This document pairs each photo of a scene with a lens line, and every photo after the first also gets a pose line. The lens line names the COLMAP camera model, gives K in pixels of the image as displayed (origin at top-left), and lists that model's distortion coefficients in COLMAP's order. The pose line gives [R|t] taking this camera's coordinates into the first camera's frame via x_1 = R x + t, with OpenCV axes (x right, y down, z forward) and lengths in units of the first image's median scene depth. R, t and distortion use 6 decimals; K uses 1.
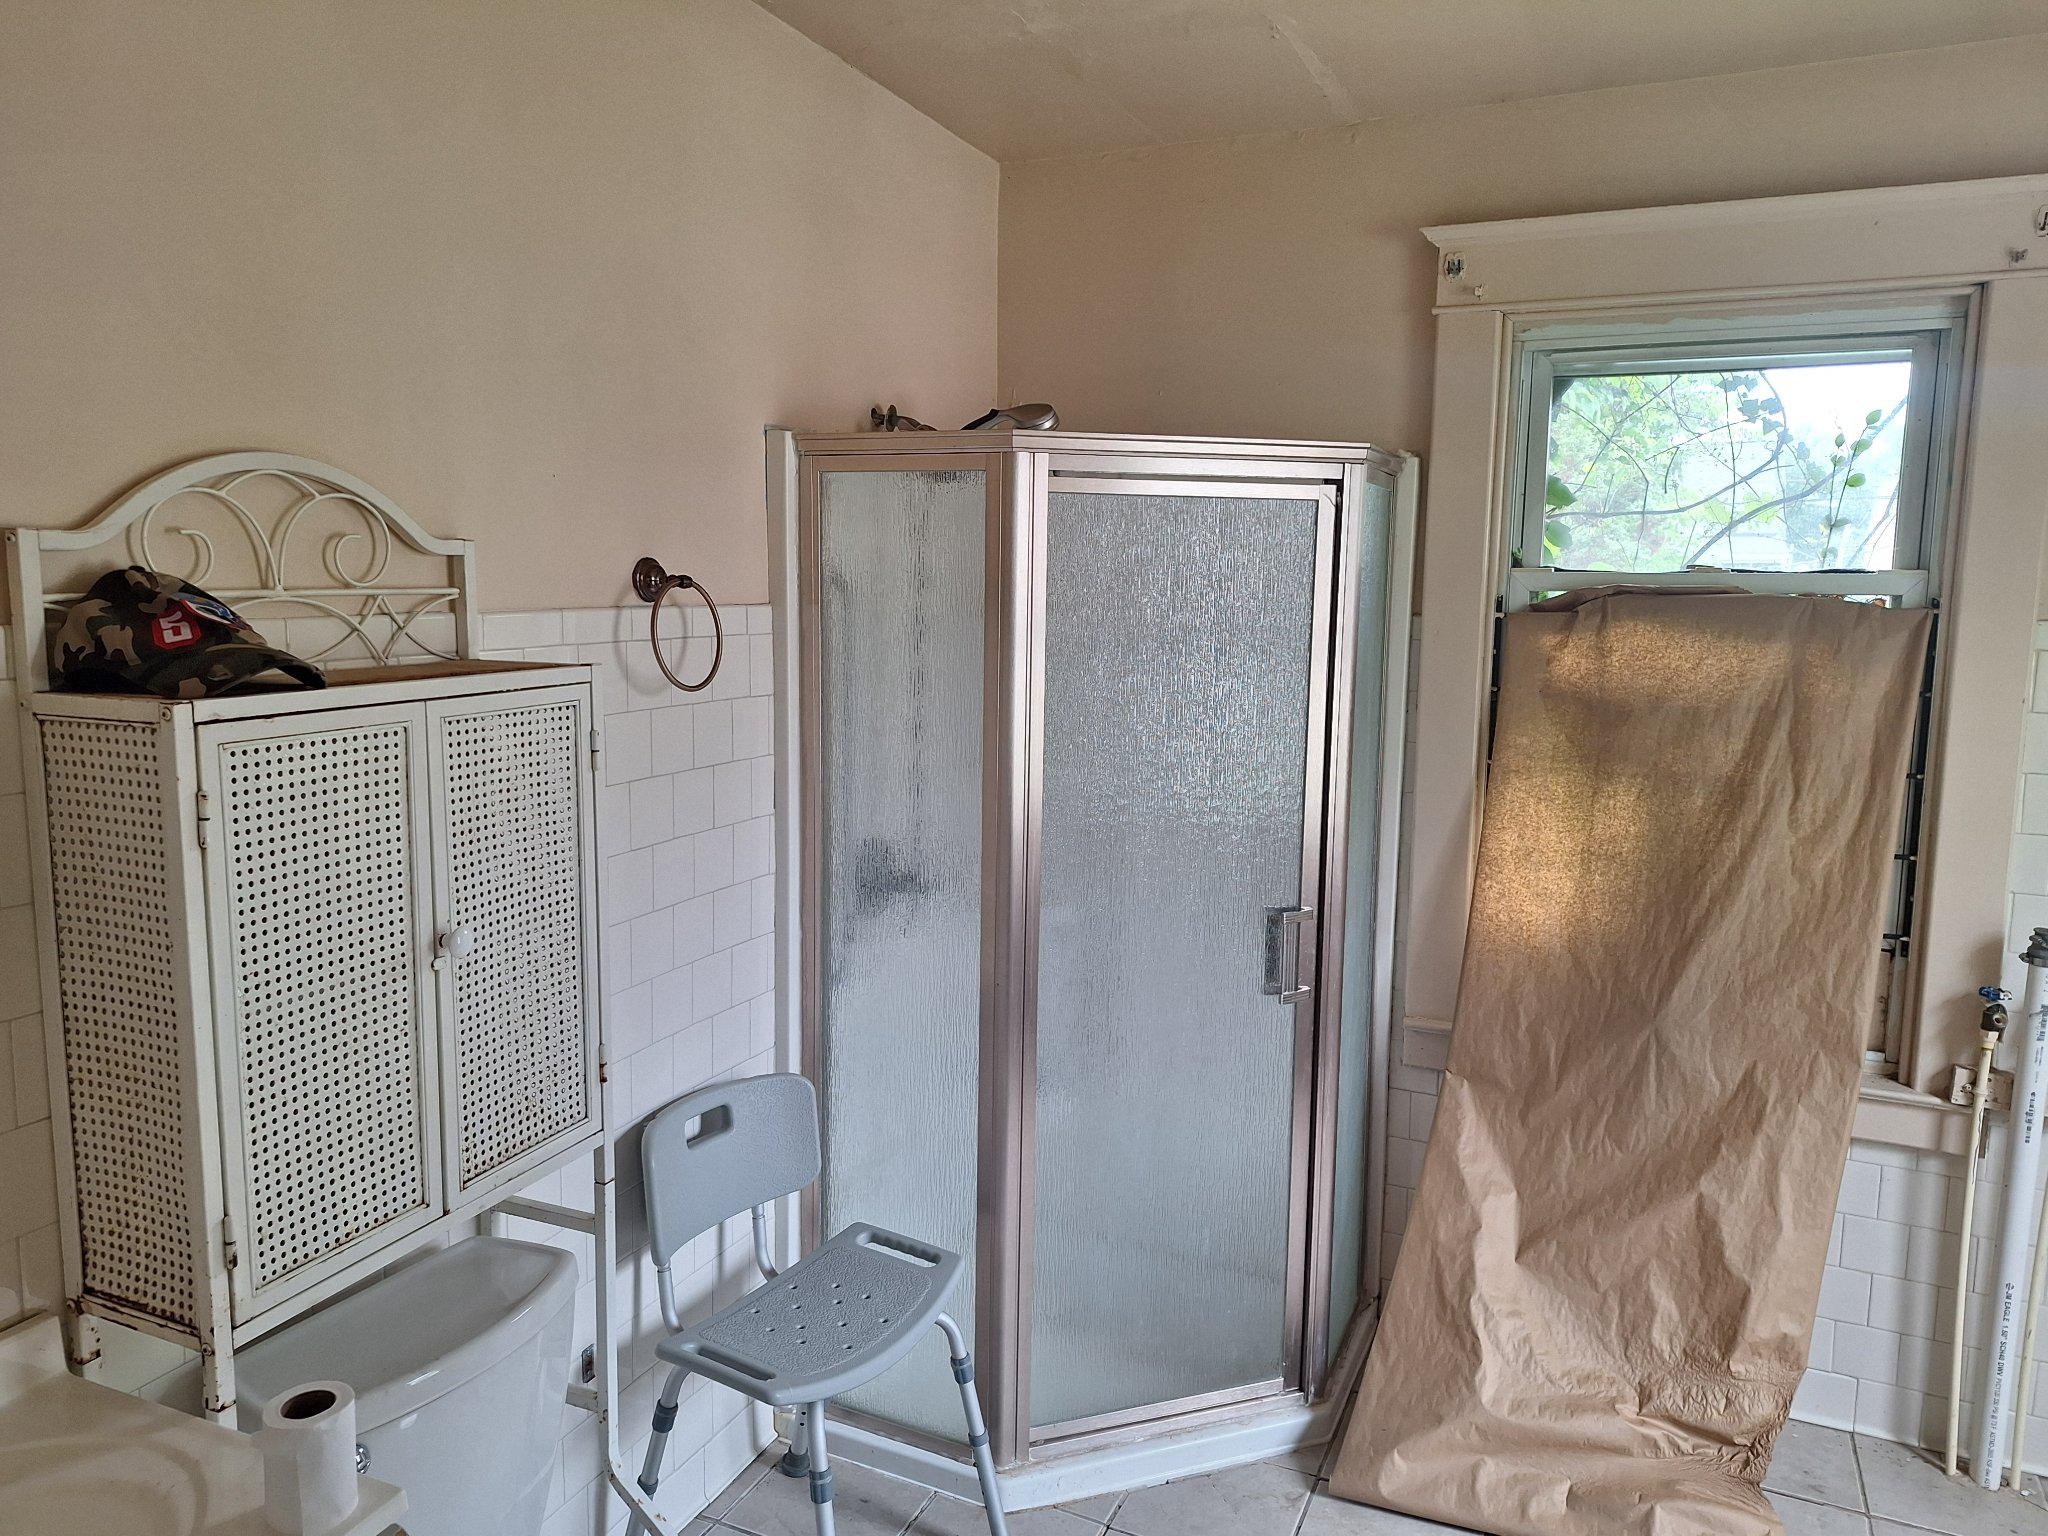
lens RADIAL K [[1448.1, 0, 1020.8], [0, 1448.1, 763.6], [0, 0, 1]] dist [0.025413, -0.030654]
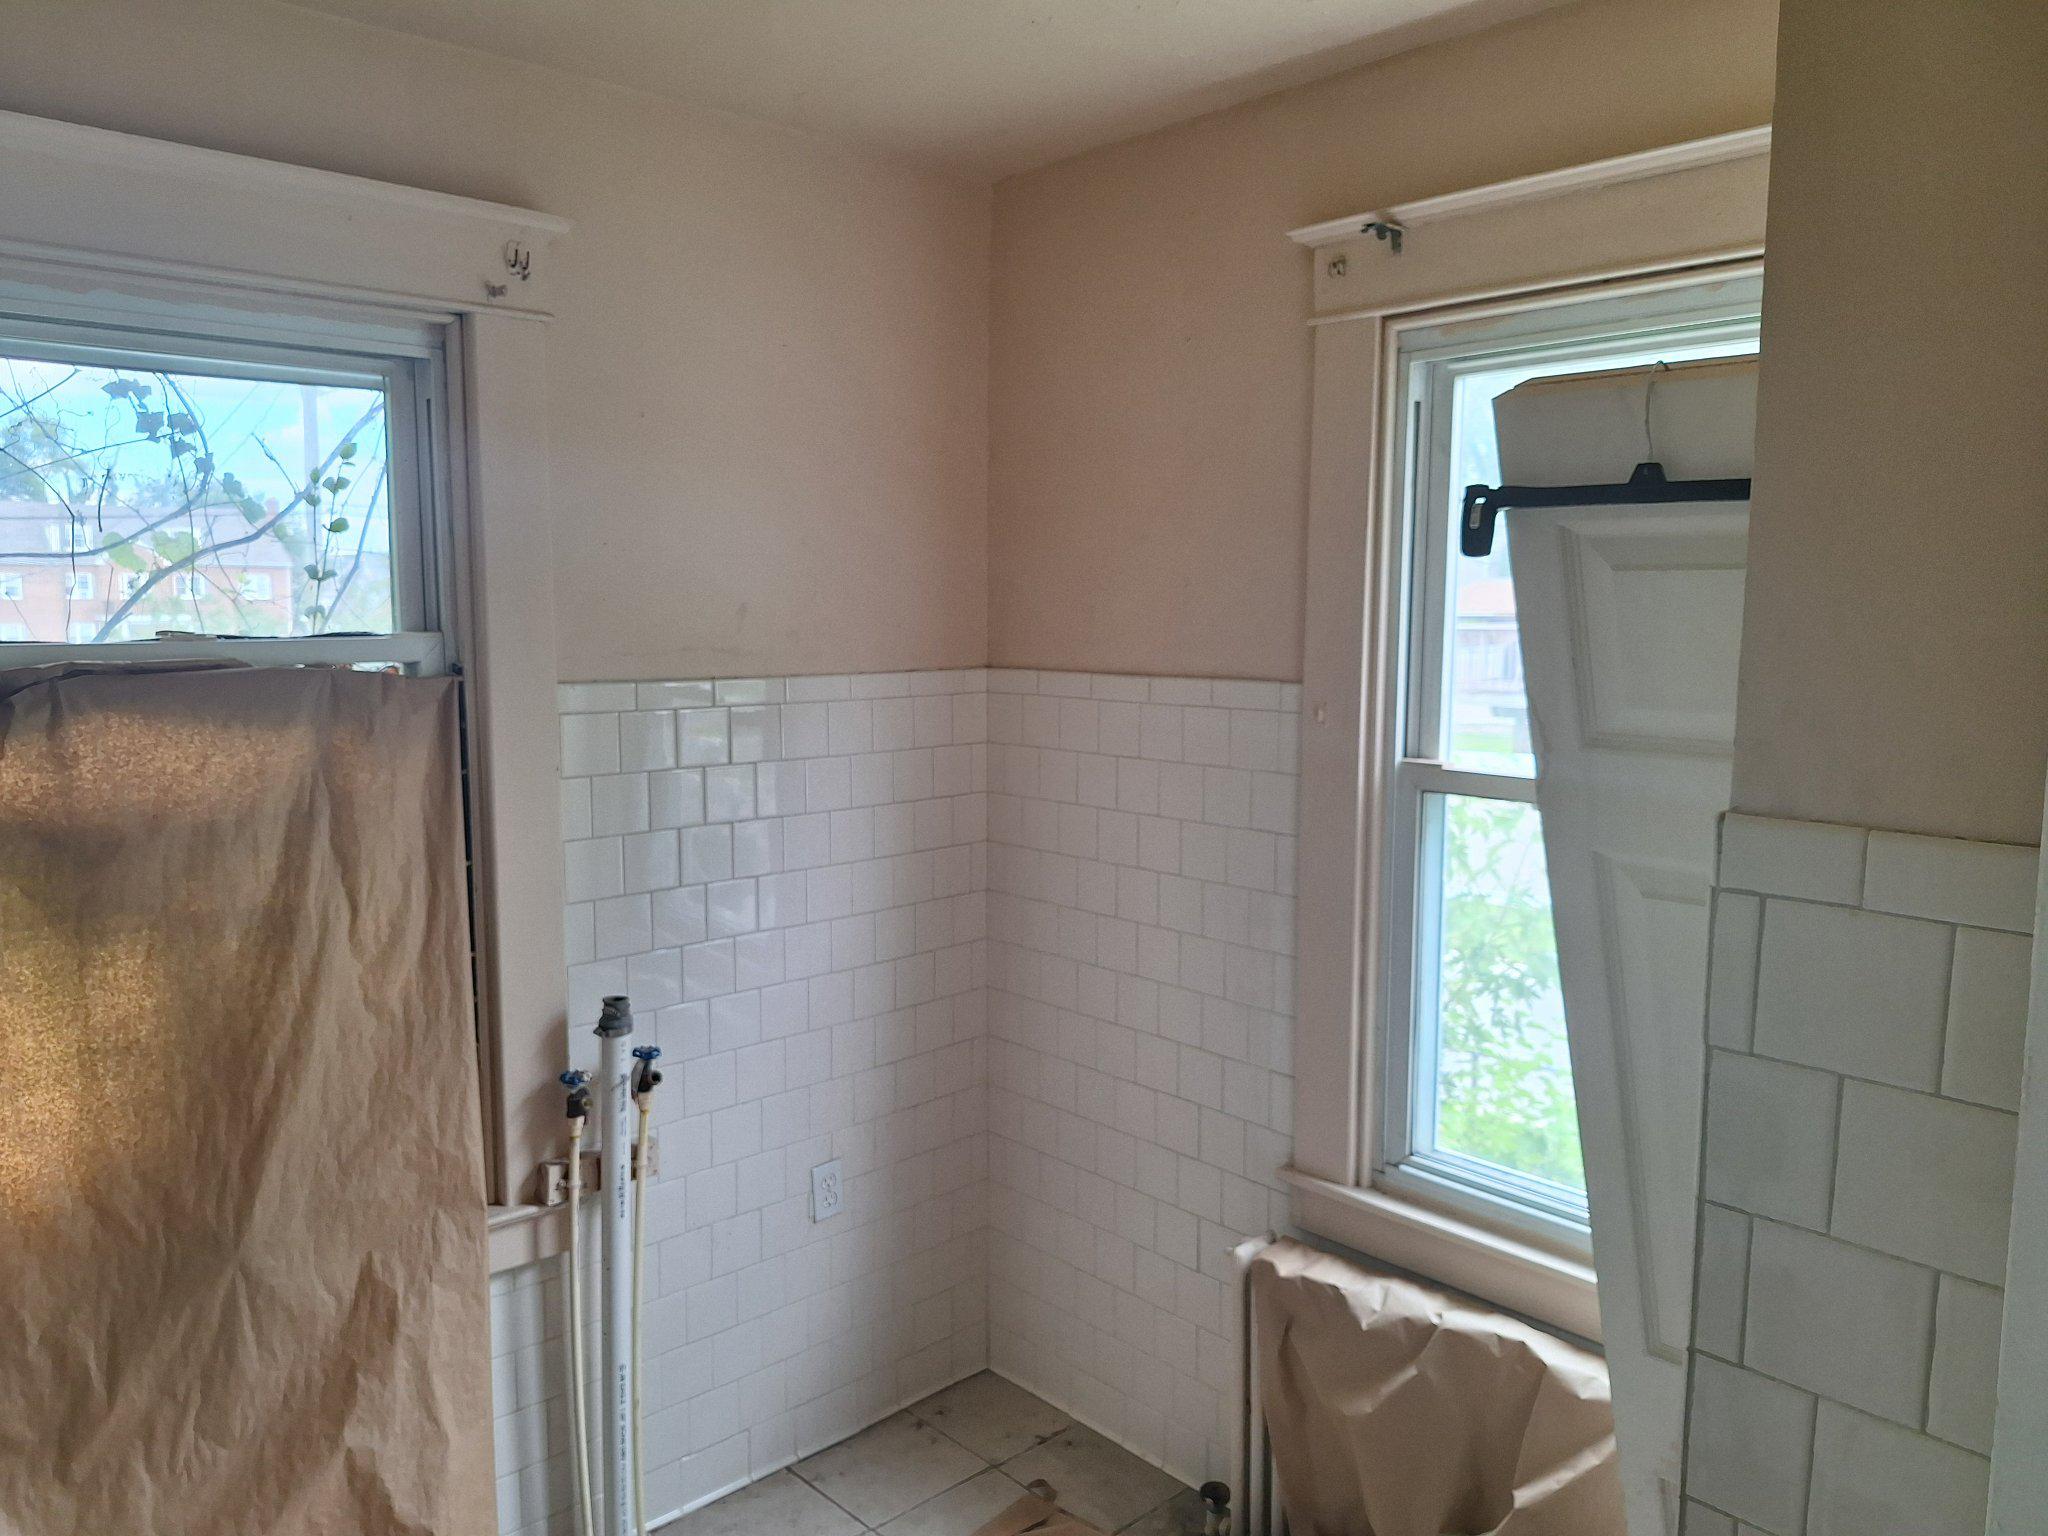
lens RADIAL K [[1448.1, 0, 1026.8], [0, 1448.1, 768.0], [0, 0, 1]] dist [0.025413, -0.030654]
pose [[0.386251, -0.114882, 0.915212, -0.054683], [0.124123, 0.989663, 0.071844, -0.069498], [-0.914004, 0.085849, 0.396518, 0.327081]]
